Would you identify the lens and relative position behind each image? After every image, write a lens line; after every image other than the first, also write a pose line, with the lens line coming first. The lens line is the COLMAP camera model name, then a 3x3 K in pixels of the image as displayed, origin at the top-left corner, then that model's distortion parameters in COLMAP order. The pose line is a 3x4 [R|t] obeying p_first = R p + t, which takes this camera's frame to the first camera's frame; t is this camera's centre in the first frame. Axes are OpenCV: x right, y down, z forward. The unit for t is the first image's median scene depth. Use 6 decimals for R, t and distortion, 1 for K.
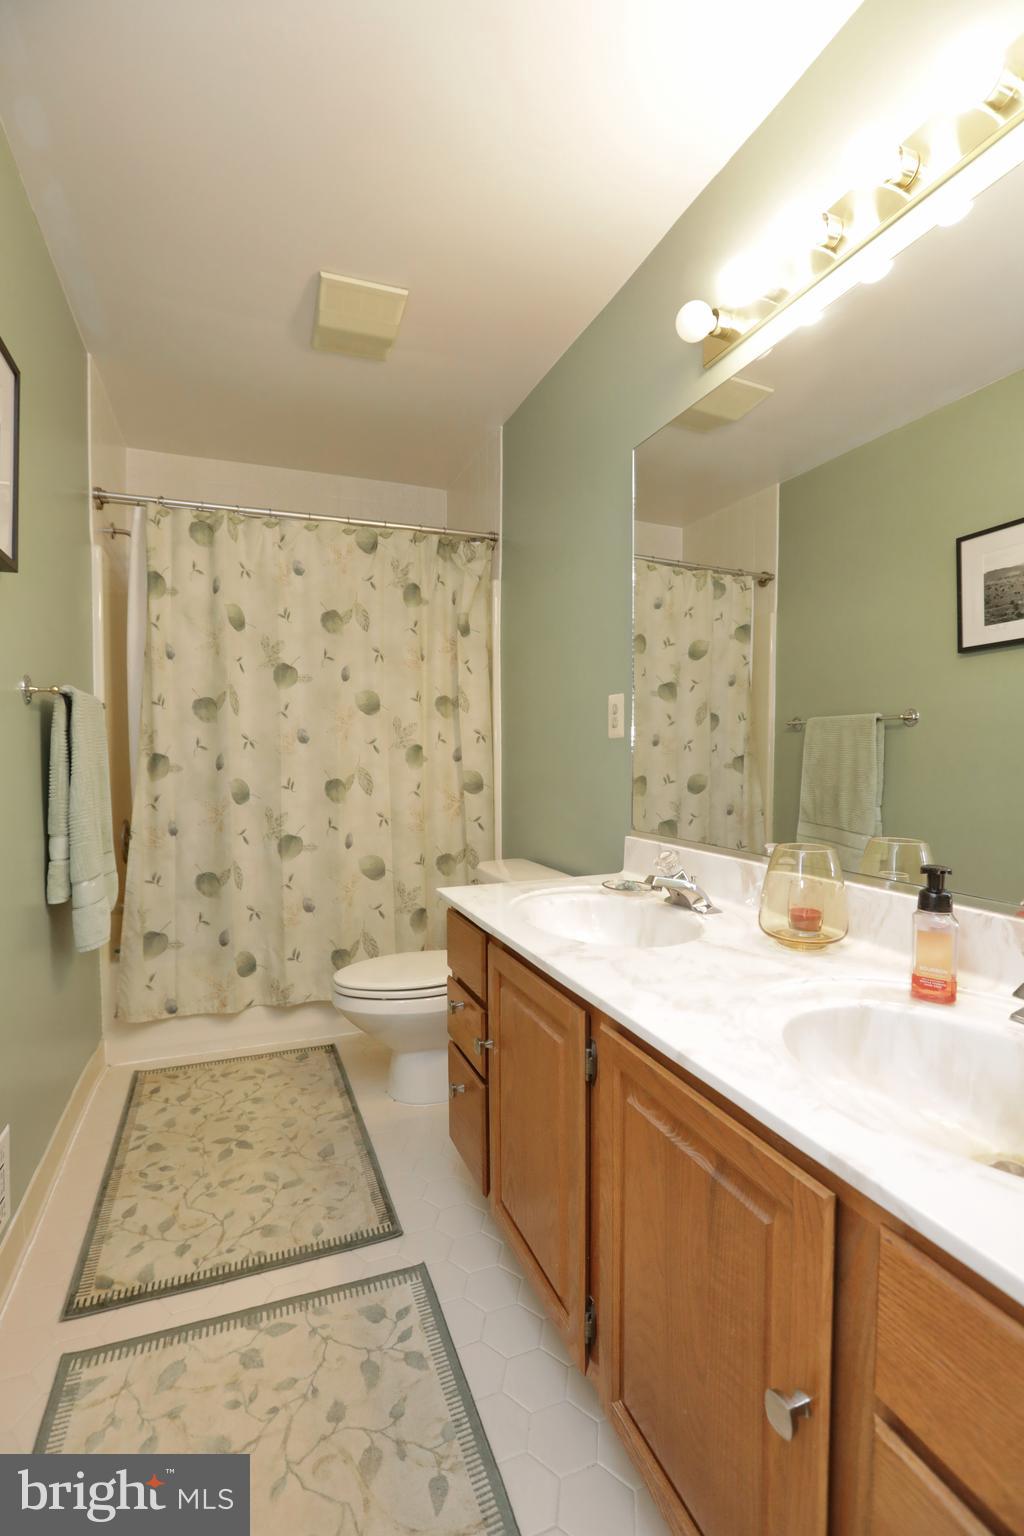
lens RADIAL K [[722.0, 0, 512.0], [0, 722.0, 768.0], [0, 0, 1]] dist [-0.063404, 0.024236]
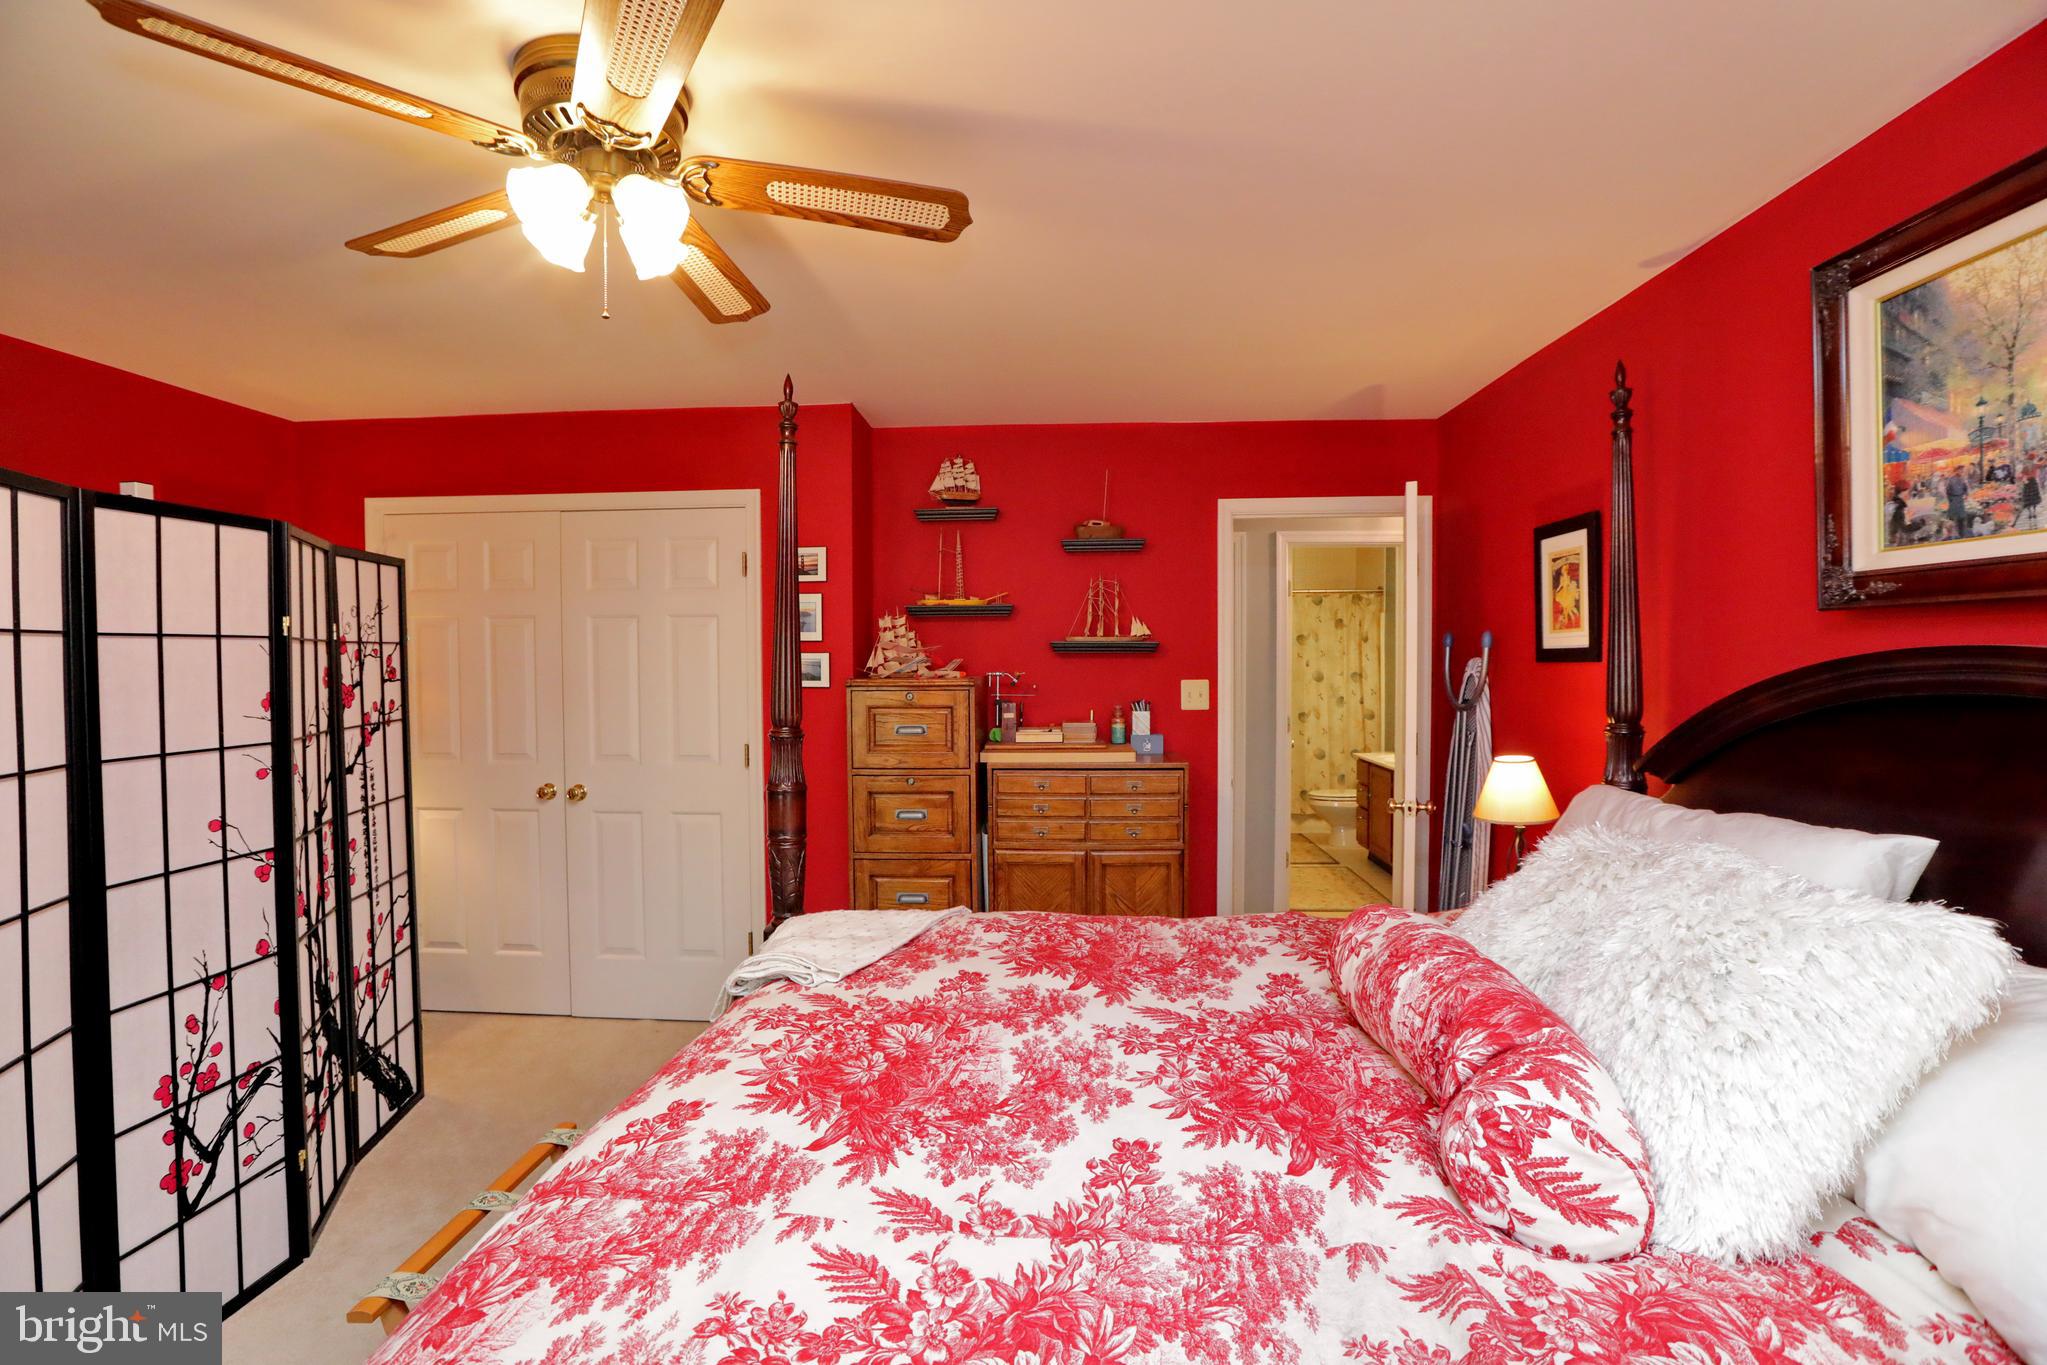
lens RADIAL K [[962.2, 0, 1023.5], [0, 962.2, 682.5], [0, 0, 1]] dist [-0.063404, 0.024236]
pose [[0.913610, 0.007230, -0.406528, 0.152502], [-0.008751, 0.999960, -0.001883, -0.059082], [0.406498, 0.005278, 0.913636, -1.907605]]
